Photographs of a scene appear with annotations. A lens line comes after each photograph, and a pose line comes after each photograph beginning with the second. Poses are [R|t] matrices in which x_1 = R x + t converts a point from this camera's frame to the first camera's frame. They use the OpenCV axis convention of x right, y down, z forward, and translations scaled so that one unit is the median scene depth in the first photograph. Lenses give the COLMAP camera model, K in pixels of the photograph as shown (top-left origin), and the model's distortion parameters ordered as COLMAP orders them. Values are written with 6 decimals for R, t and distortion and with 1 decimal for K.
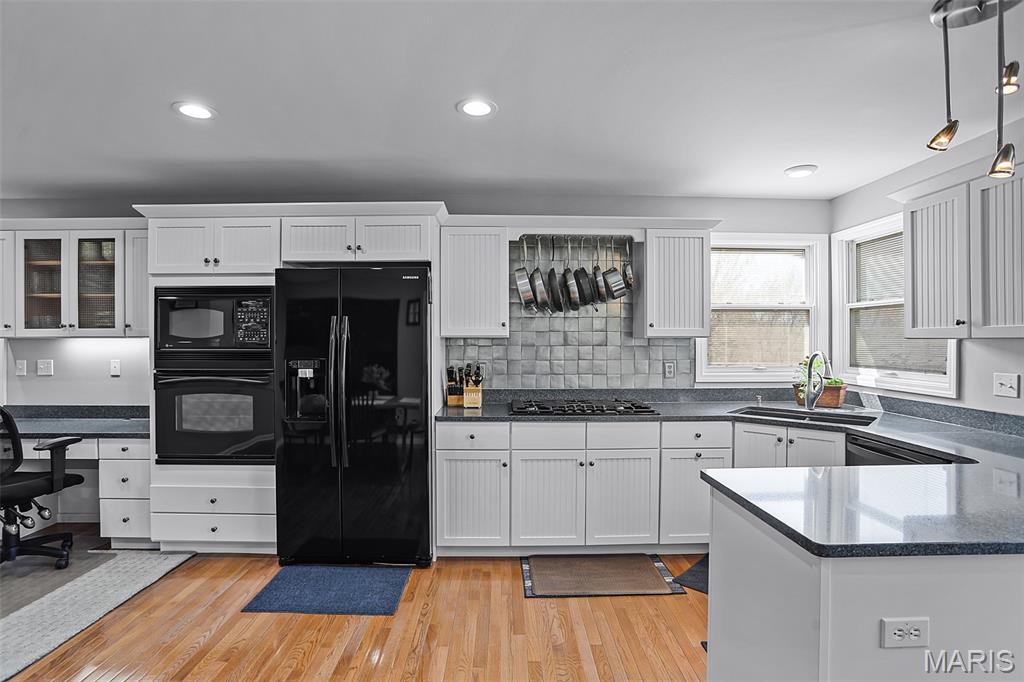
lens RADIAL K [[497.2, 0, 510.6], [0, 497.2, 338.6], [0, 0, 1]] dist [-0.038046, 0.010122]
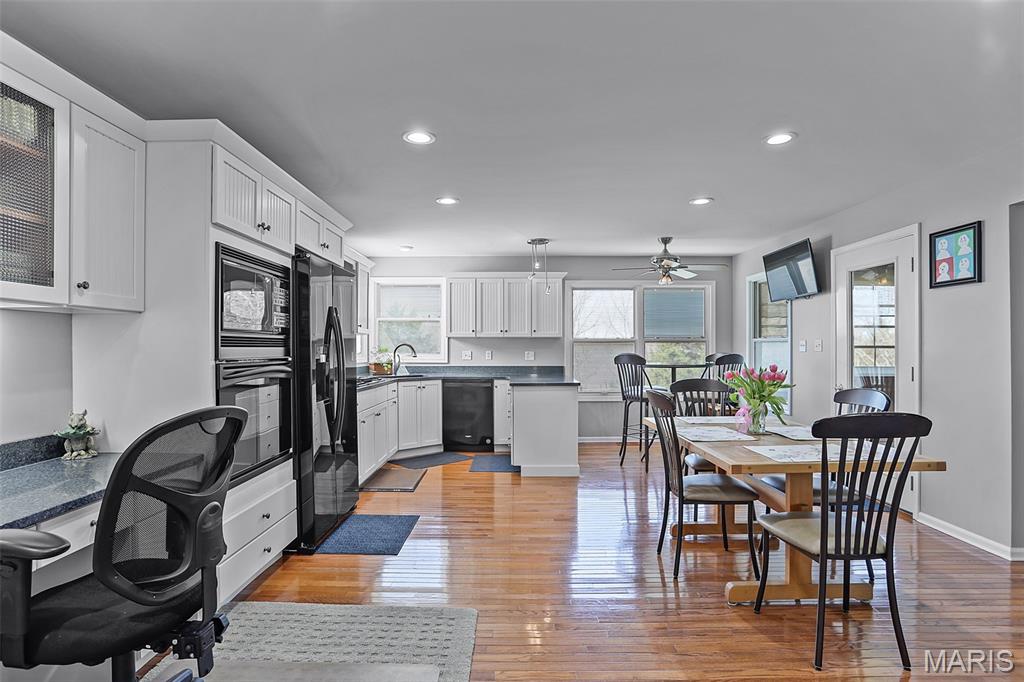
lens RADIAL K [[517.4, 0, 501.4], [0, 517.4, 349.0], [0, 0, 1]] dist [-0.029714, 0.005609]
pose [[0.048177, -0.002628, 0.998835, -1.365655], [-0.004602, 0.999985, 0.002853, 0.041188], [-0.998828, -0.004734, 0.048164, 0.523824]]
